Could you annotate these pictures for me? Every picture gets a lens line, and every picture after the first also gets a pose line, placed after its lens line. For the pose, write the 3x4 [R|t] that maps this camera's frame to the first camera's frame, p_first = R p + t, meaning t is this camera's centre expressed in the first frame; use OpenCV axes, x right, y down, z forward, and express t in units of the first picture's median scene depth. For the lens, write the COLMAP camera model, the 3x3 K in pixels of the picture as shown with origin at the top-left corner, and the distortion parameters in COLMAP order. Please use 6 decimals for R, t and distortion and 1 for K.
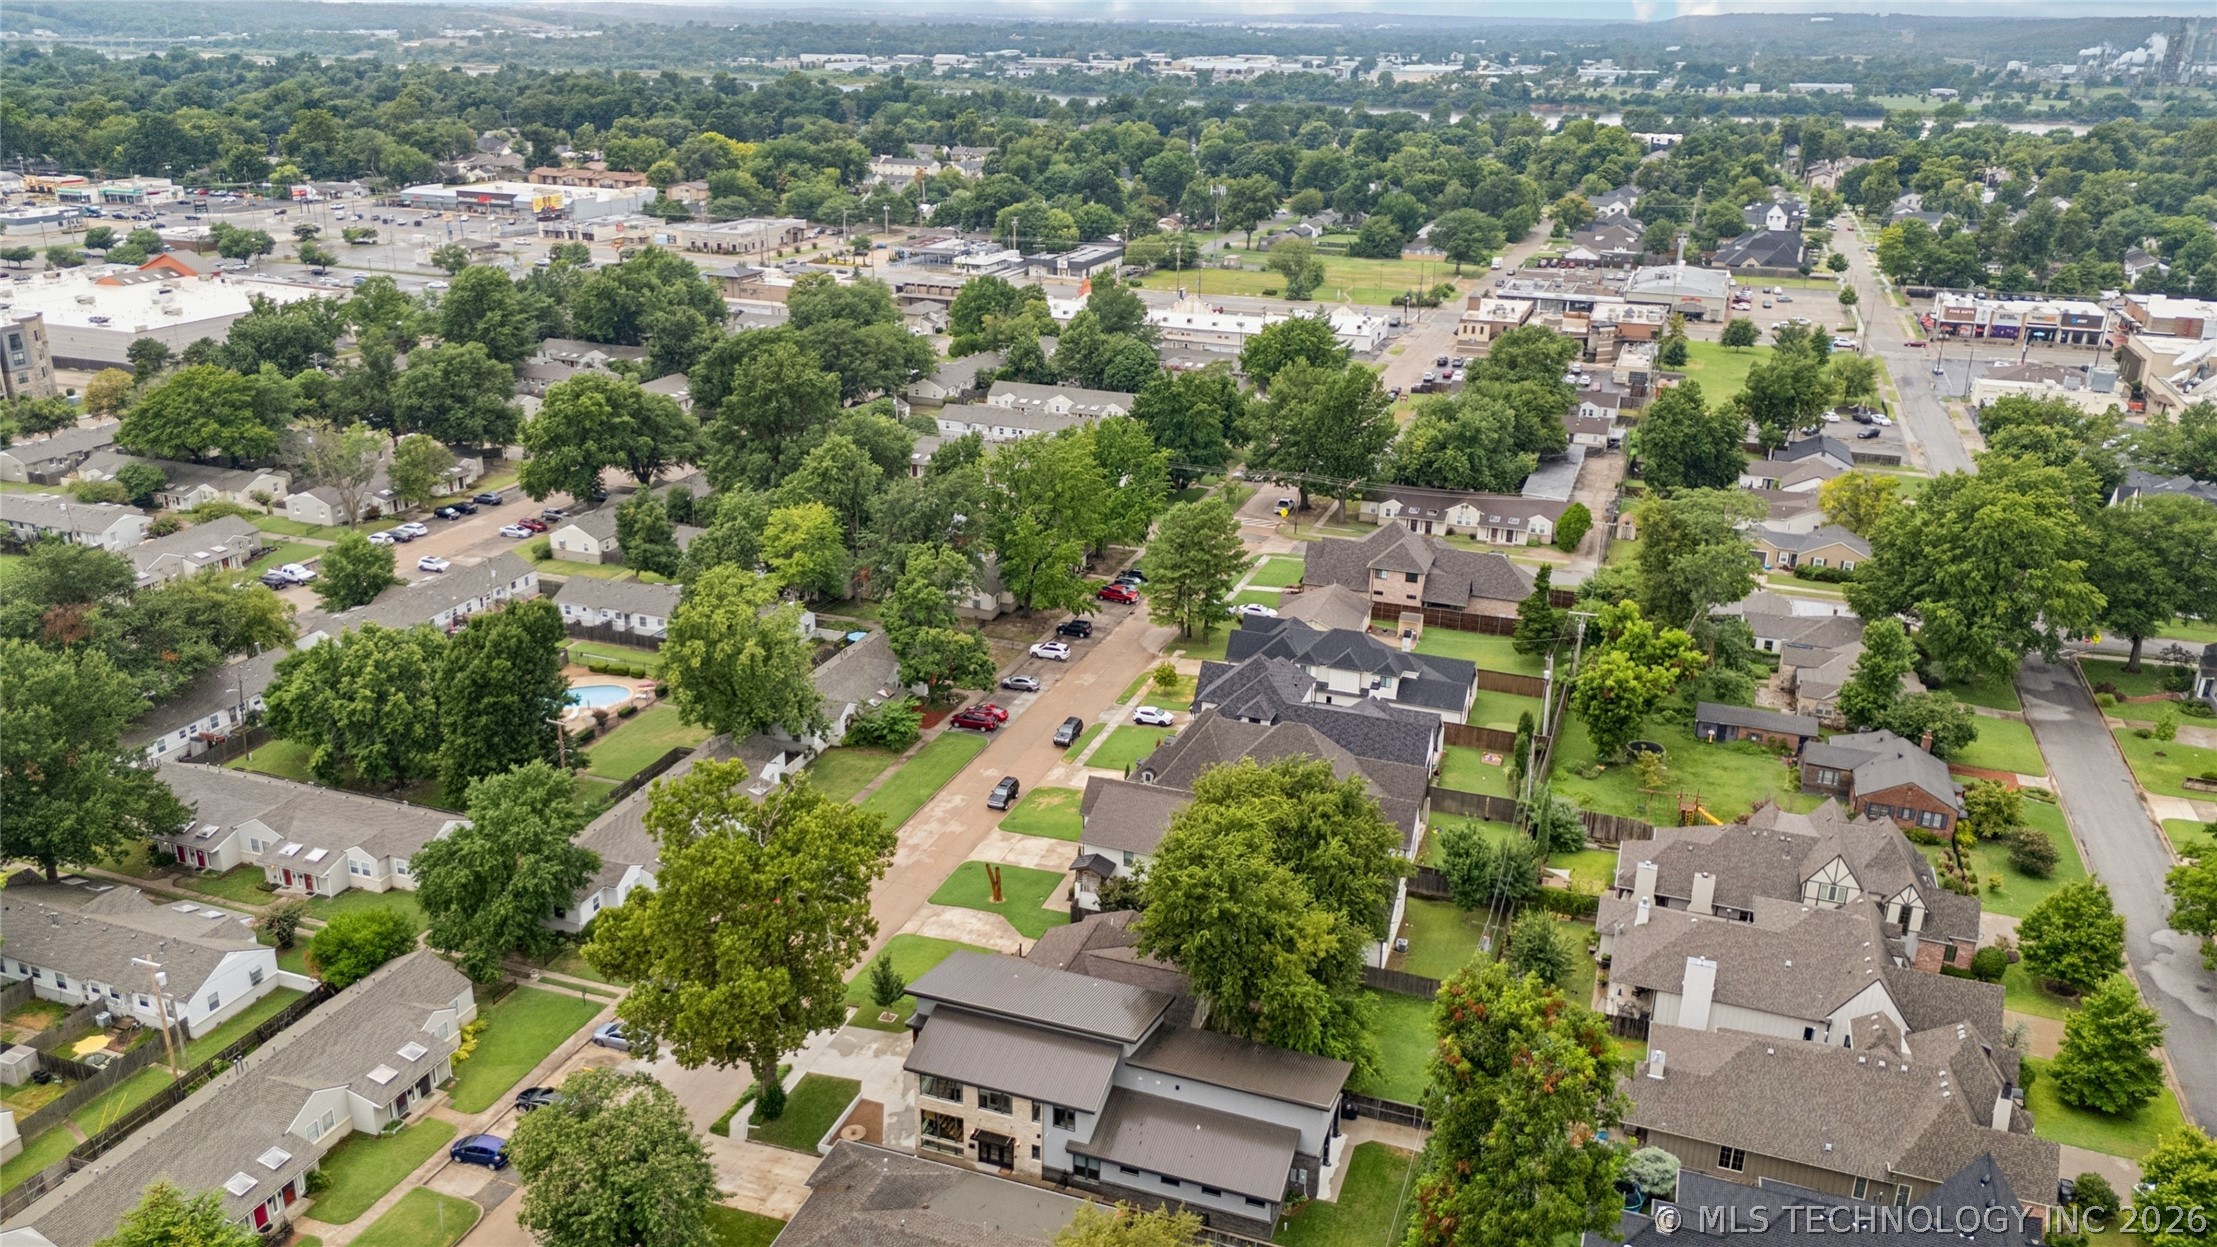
lens RADIAL K [[1621.2, 0, 1108.5], [0, 1621.2, 623.5], [0, 0, 1]] dist [0.092774, -0.114701]
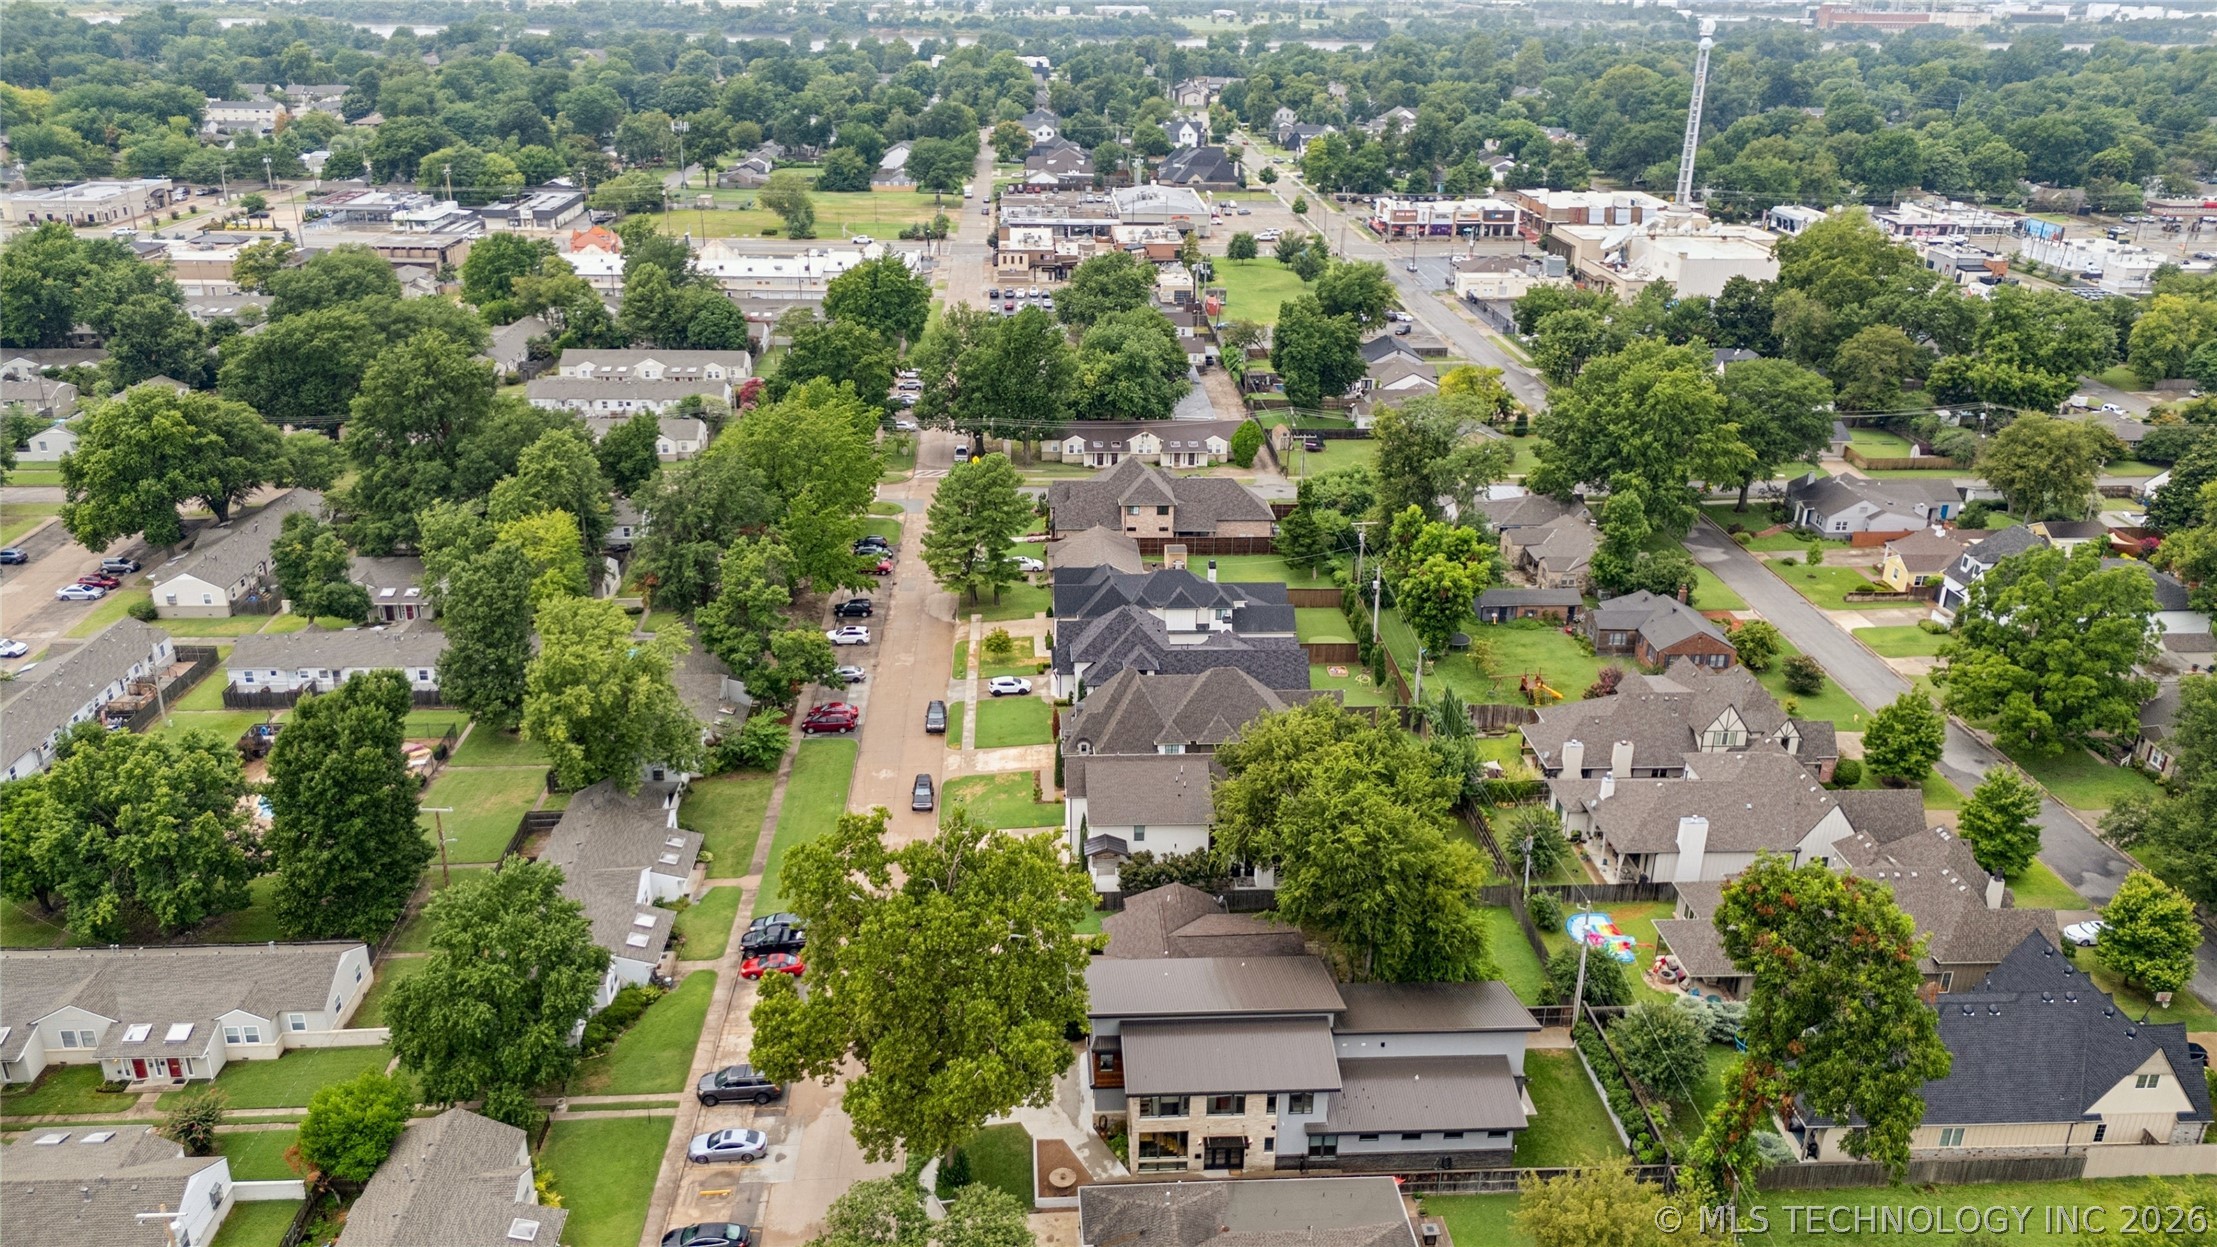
lens RADIAL K [[1621.2, 0, 1108.5], [0, 1621.2, 623.5], [0, 0, 1]] dist [0.092774, -0.114701]
pose [[0.919691, -0.151633, 0.362181, -0.227422], [0.136490, 0.988359, 0.067201, -0.031511], [-0.368155, -0.012370, 0.929682, 0.070929]]
